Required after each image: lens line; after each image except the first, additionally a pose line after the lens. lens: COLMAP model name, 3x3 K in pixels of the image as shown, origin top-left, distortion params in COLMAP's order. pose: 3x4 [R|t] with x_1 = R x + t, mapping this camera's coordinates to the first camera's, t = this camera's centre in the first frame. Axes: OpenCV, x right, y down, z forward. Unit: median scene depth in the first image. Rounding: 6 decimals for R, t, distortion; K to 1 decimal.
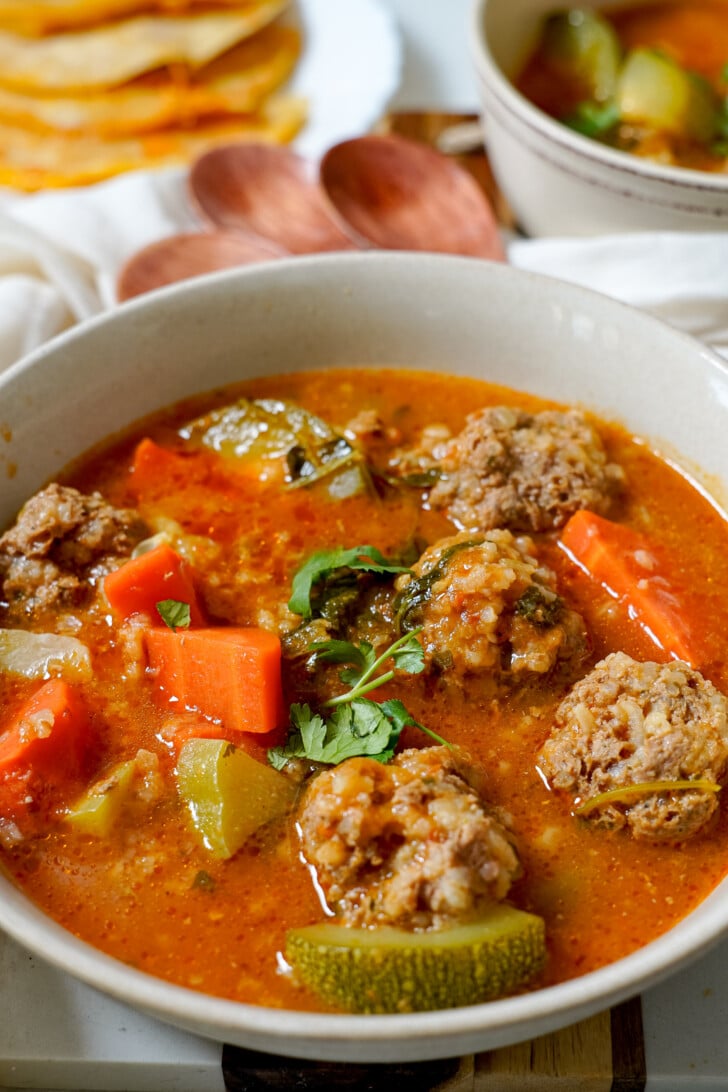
lens RADIAL K [[1730.9, 0, 364.0], [0, 1730.9, 546.0], [0, 0, 1]] dist [0.020028, 0.008927]
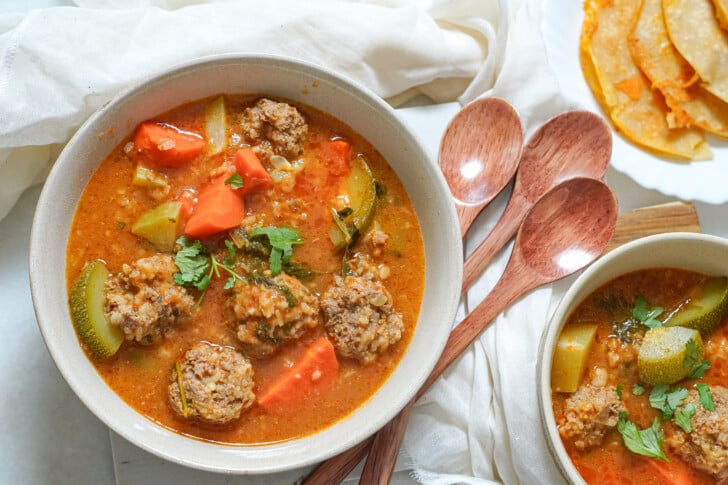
lens RADIAL K [[1154.0, 0, 364.0], [0, 1154.0, 242.5], [0, 0, 1]] dist [0.020028, 0.008927]
pose [[0.212528, 0.961762, -0.172760, 0.292823], [-0.803616, 0.272612, 0.529041, -0.956034], [0.555908, 0.026396, 0.830825, -0.218689]]
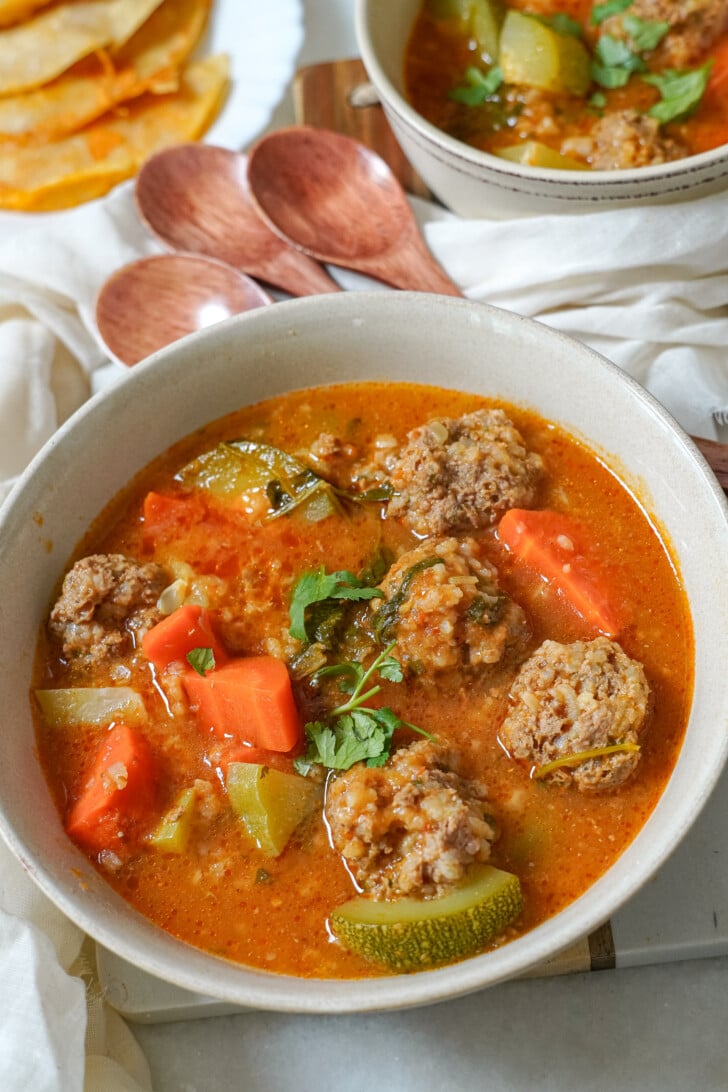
lens RADIAL K [[1730.9, 0, 364.0], [0, 1730.9, 546.0], [0, 0, 1]] dist [0.020028, 0.008927]
pose [[0.985898, -0.164181, -0.032409, 0.065128], [0.167306, 0.962586, 0.213160, -0.305248], [-0.003801, -0.215576, 0.976480, -0.229366]]
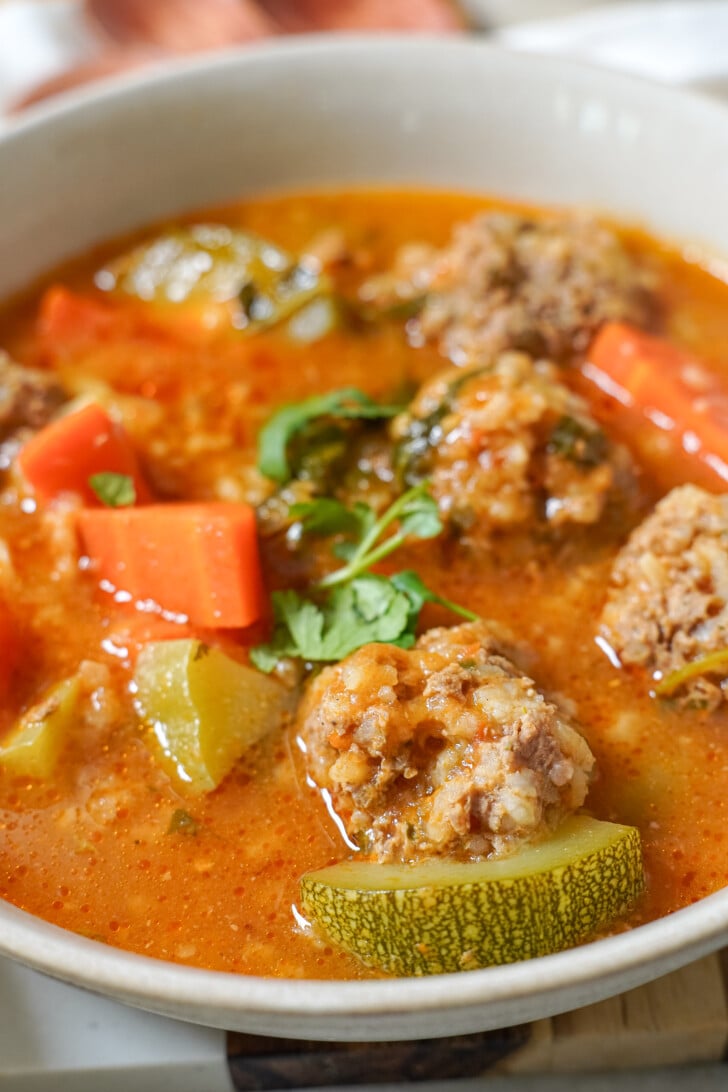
lens RADIAL K [[1730.9, 0, 364.0], [0, 1730.9, 546.0], [0, 0, 1]] dist [0.020028, 0.008927]
pose [[0.995536, -0.084214, 0.042607, -0.034102], [0.083347, 0.996284, 0.021725, 0.059939], [-0.044278, -0.018077, 0.998856, 0.229093]]
